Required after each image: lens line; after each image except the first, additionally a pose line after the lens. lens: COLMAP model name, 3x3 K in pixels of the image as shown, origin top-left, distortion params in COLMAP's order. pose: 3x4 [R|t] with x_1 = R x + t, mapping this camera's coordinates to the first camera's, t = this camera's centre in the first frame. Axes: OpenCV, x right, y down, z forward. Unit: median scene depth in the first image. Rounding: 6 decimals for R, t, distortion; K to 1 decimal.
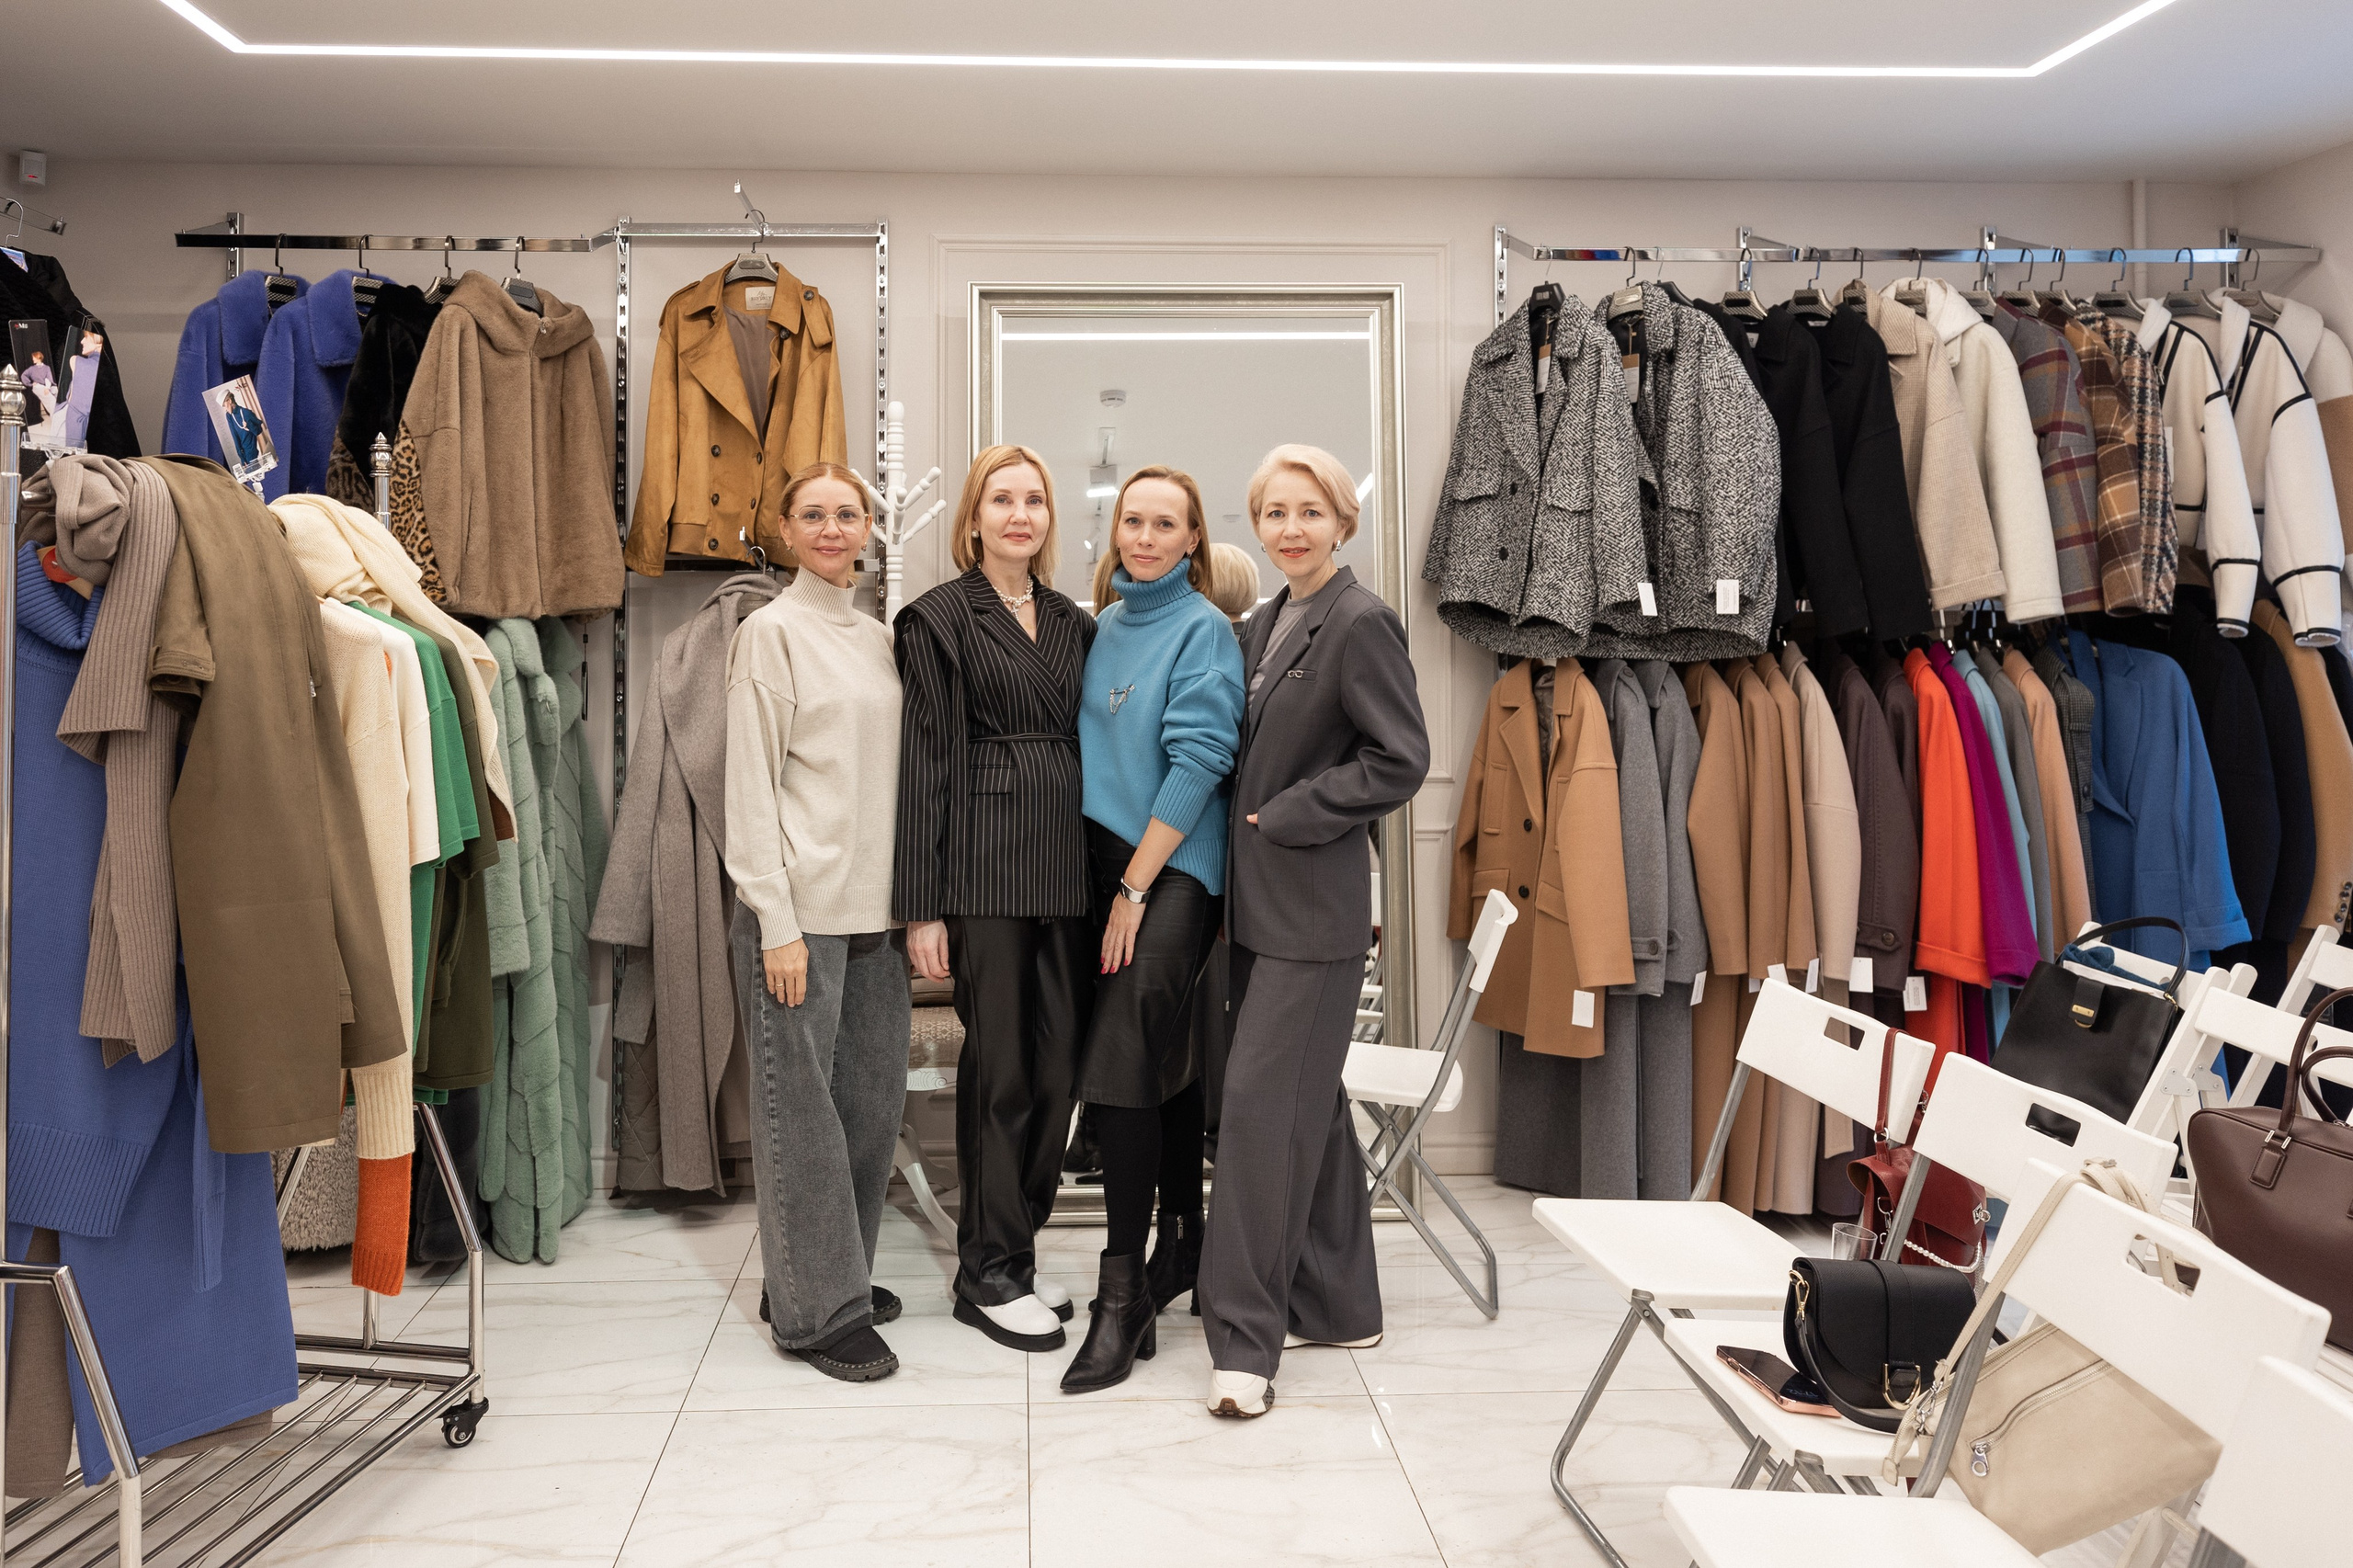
lens RADIAL K [[2078.5, 0, 1159.0], [0, 2078.5, 572.6], [0, 0, 1]] dist [0.003859, 0.034242]
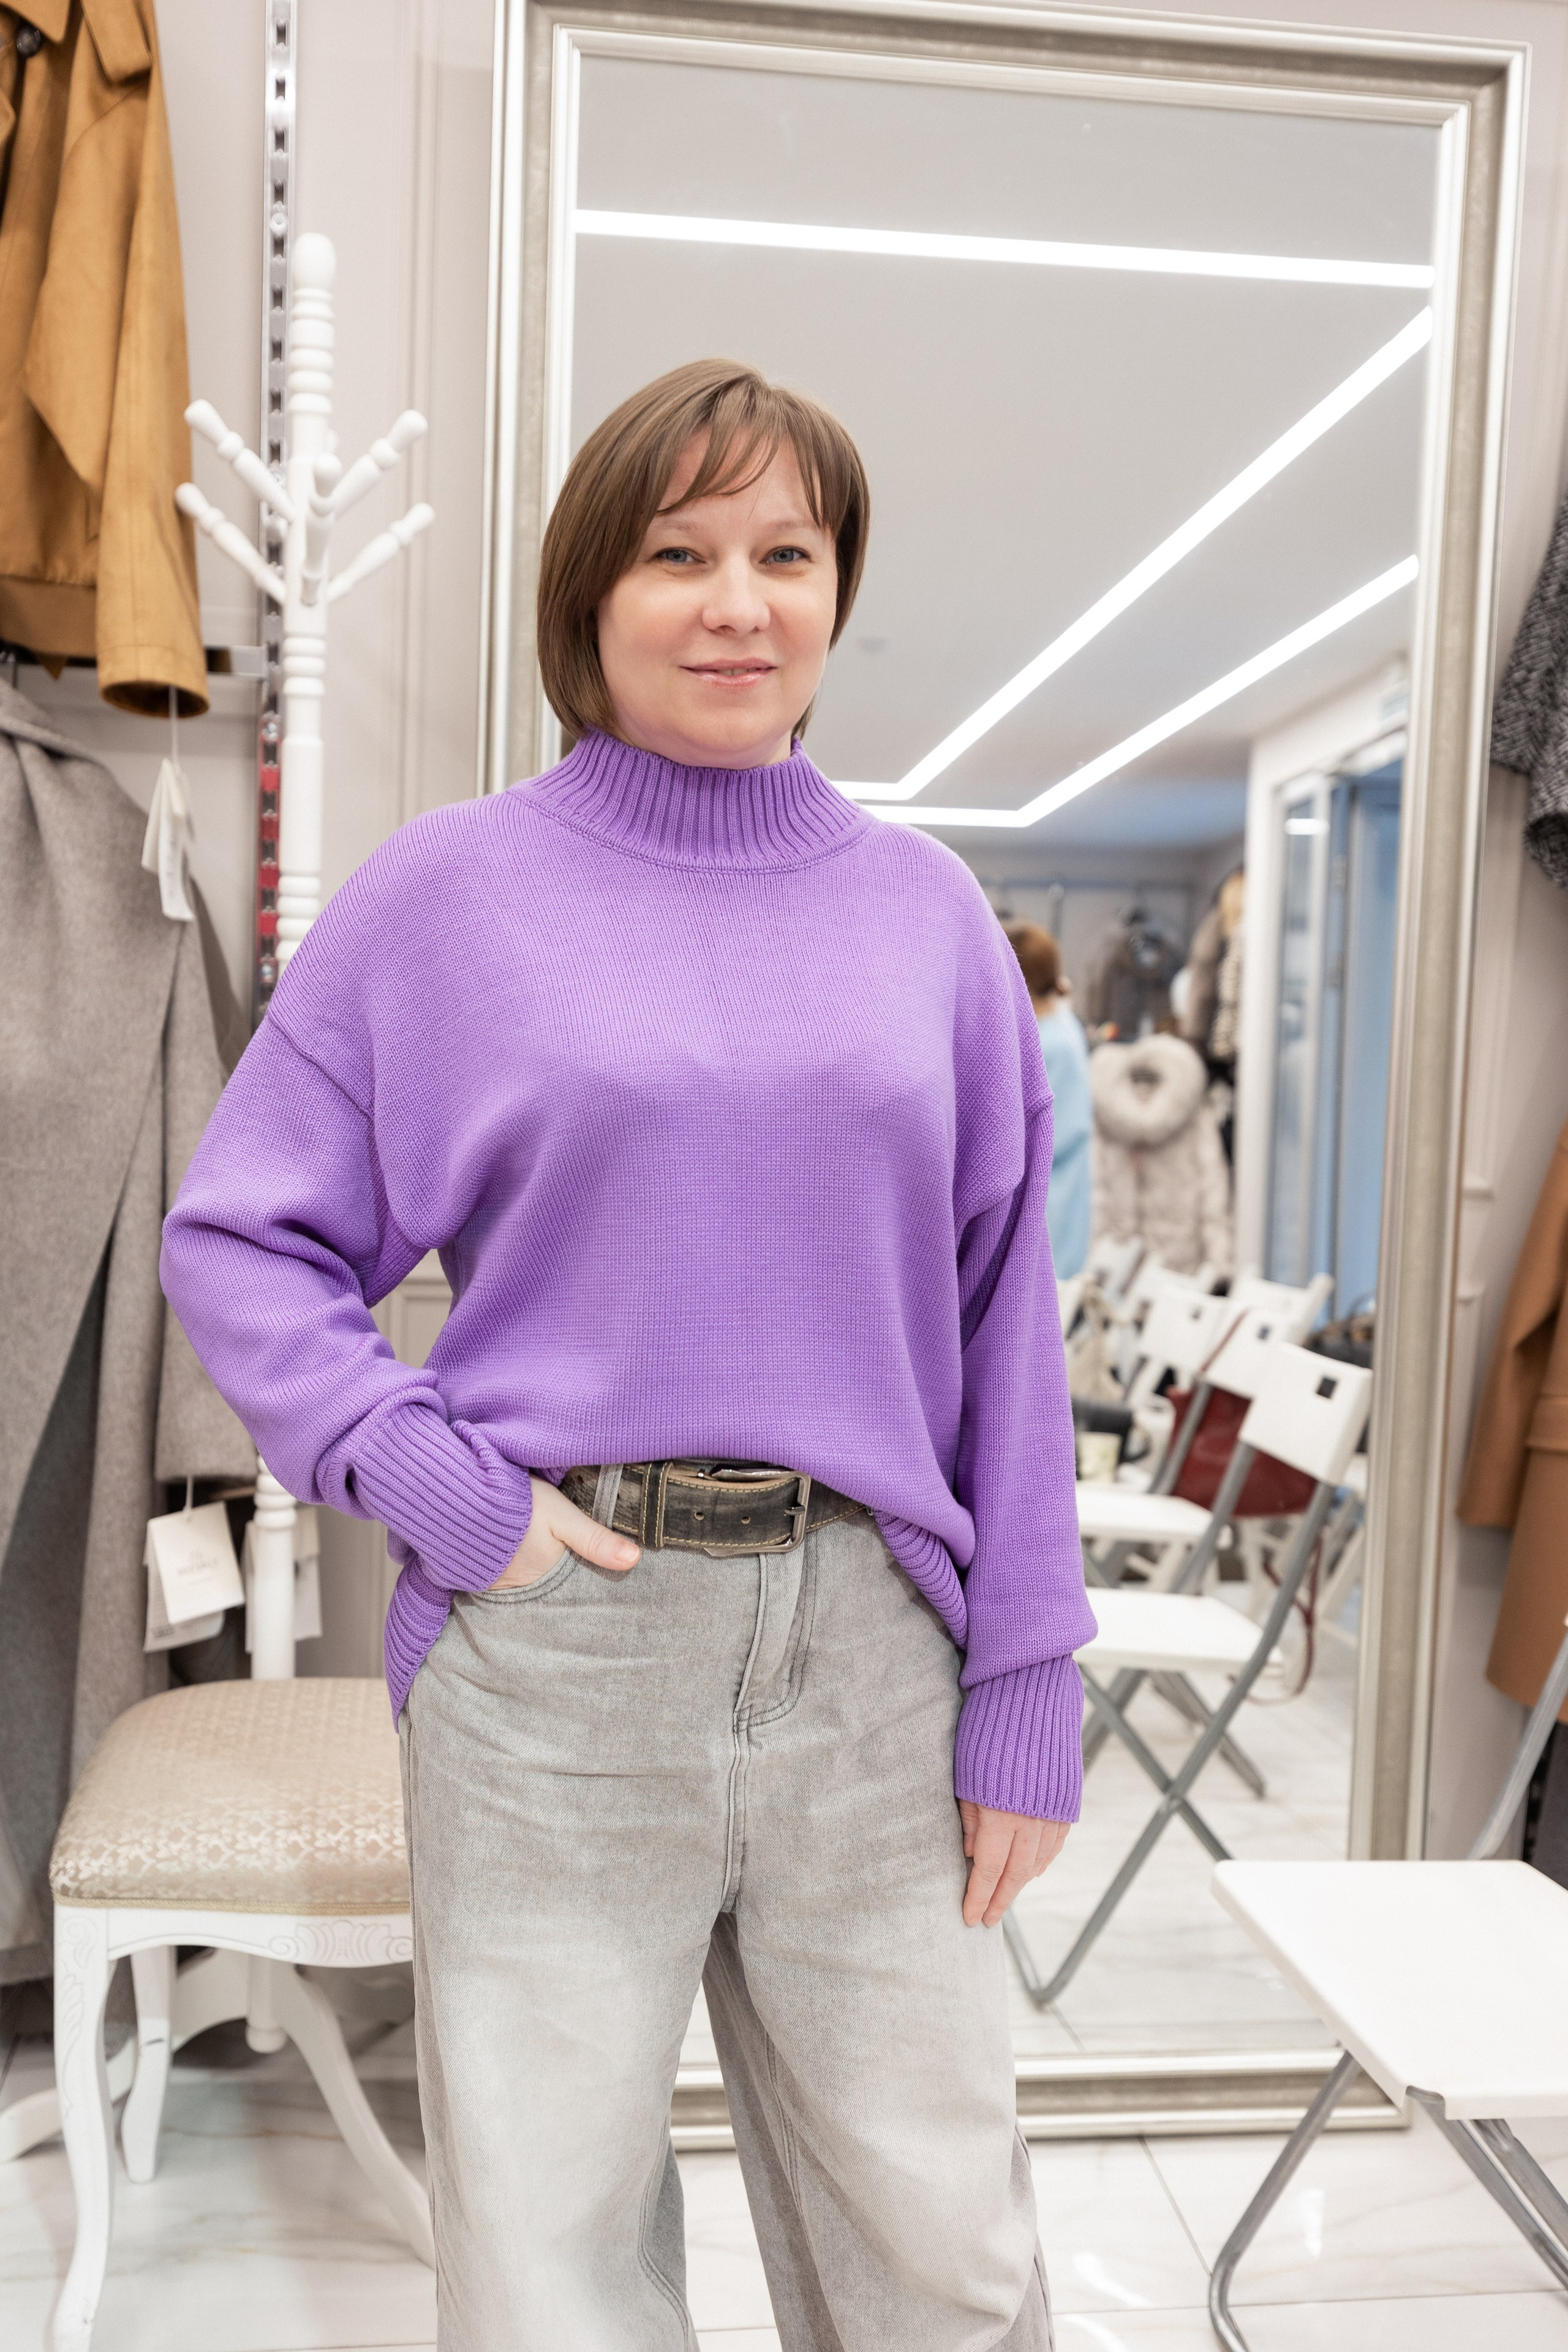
lens RADIAL K [[2264.9, 0, 723.3], [0, 2264.9, 1108.8], [0, 0, 1]] dist [0.024165, 0.000000]
pose [[0.996327, 0.033554, 0.078778, -0.077263], [-0.045127, 0.987647, 0.150058, 0.013024], [-0.072770, -0.153062, 0.985534, 0.537849]]
